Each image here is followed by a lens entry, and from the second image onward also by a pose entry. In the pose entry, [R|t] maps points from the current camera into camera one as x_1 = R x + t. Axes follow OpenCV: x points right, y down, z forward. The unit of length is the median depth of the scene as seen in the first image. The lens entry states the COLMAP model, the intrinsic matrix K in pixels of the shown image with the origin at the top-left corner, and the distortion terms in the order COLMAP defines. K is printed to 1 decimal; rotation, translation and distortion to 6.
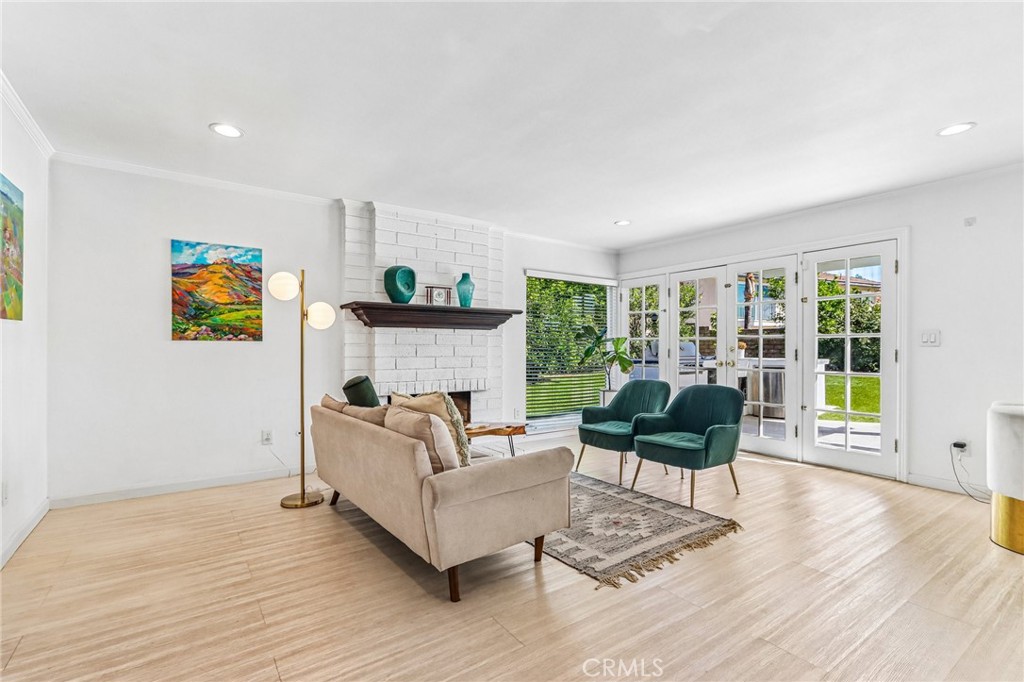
lens RADIAL K [[472.7, 0, 505.0], [0, 472.7, 342.4], [0, 0, 1]] dist [-0.000441, 0.004079]
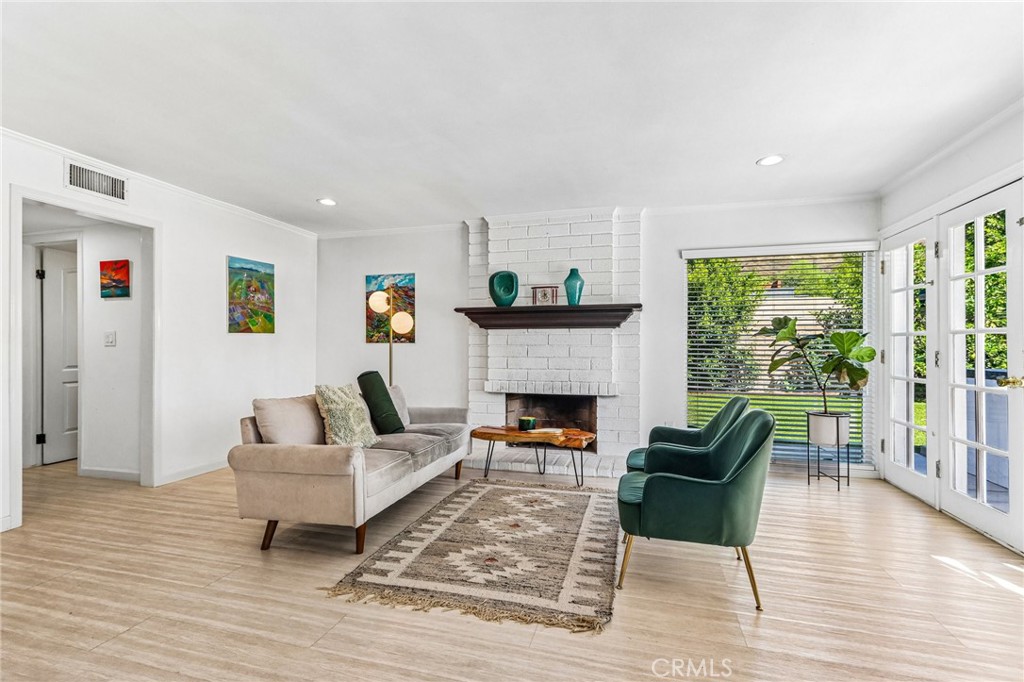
lens RADIAL K [[472.7, 0, 510.1], [0, 472.7, 340.1], [0, 0, 1]] dist [-0.000441, 0.004079]
pose [[0.627611, -0.013187, -0.778416, 0.709331], [0.006326, 0.999910, -0.011839, 0.006956], [0.778502, 0.002506, 0.627638, 0.397365]]
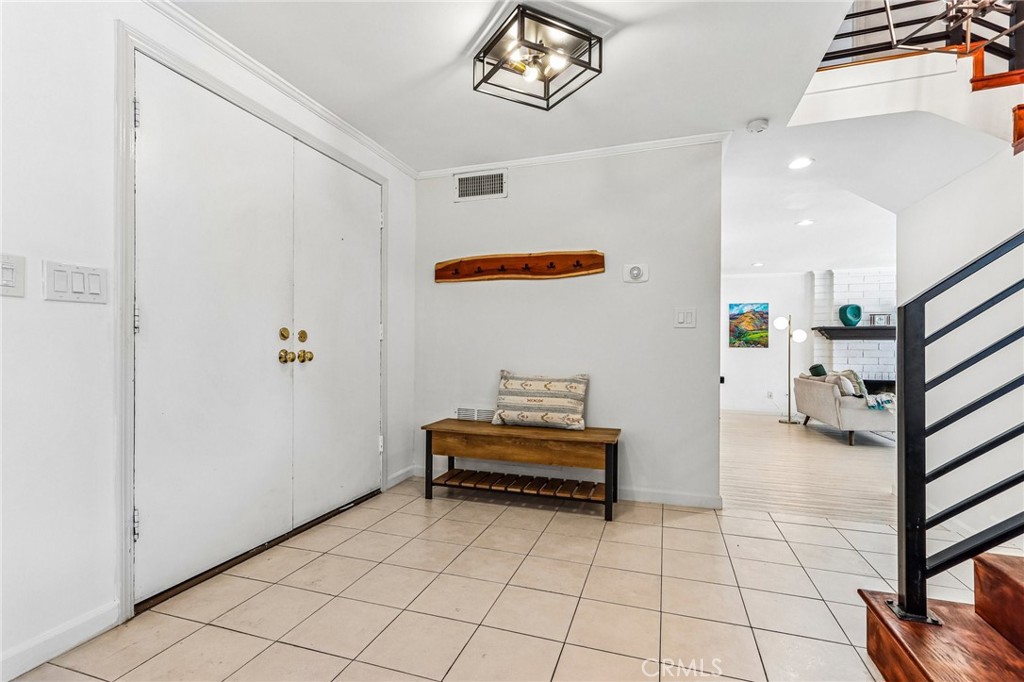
lens RADIAL K [[472.7, 0, 509.5], [0, 472.7, 346.5], [0, 0, 1]] dist [-0.000441, 0.004079]
pose [[0.592944, 0.000815, -0.805243, 0.499831], [-0.002743, 0.999996, -0.001008, -0.002659], [0.805239, 0.002807, 0.592943, -1.186496]]
